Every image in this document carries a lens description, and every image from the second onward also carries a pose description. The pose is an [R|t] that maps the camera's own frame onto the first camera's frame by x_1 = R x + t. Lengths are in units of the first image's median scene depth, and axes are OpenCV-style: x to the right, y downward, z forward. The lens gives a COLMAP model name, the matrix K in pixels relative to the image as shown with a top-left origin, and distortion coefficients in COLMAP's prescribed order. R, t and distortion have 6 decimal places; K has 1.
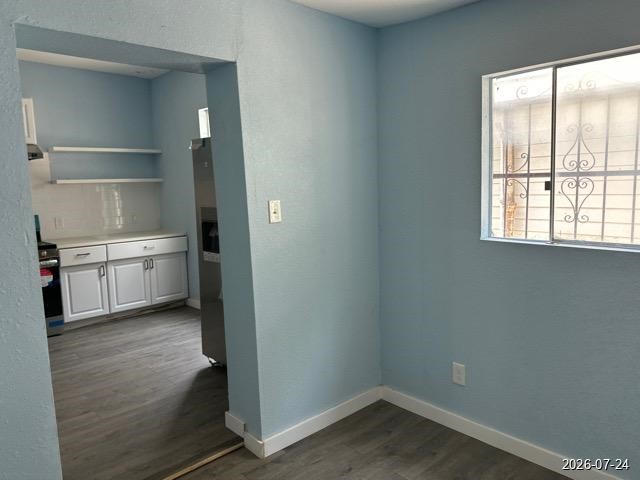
lens RADIAL K [[471.9, 0, 320.4], [0, 471.9, 237.7], [0, 0, 1]] dist [0.062264, -0.081762]
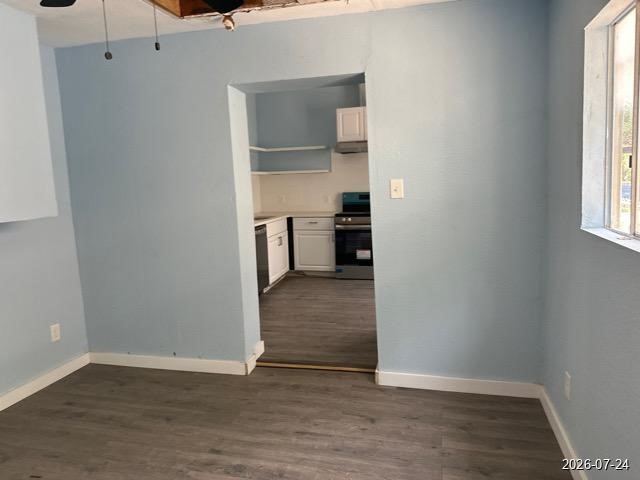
lens RADIAL K [[471.9, 0, 316.0], [0, 471.9, 238.3], [0, 0, 1]] dist [0.062264, -0.081762]
pose [[0.540056, 0.107197, -0.834774, 0.461110], [-0.071760, 0.994109, 0.081233, -0.007925], [0.838564, 0.016033, 0.544567, 0.098660]]
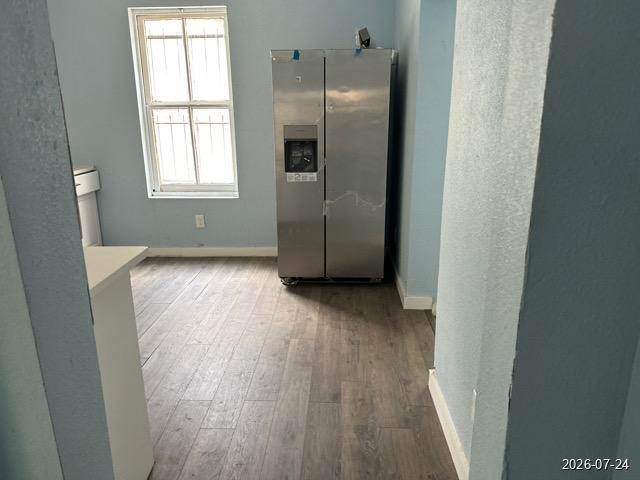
lens RADIAL K [[471.9, 0, 315.4], [0, 471.9, 242.7], [0, 0, 1]] dist [0.062264, -0.081762]
pose [[0.721129, -0.167871, 0.672155, -0.709249], [0.073601, 0.983272, 0.166608, 0.010386], [-0.688880, -0.070674, 0.721422, 0.192820]]
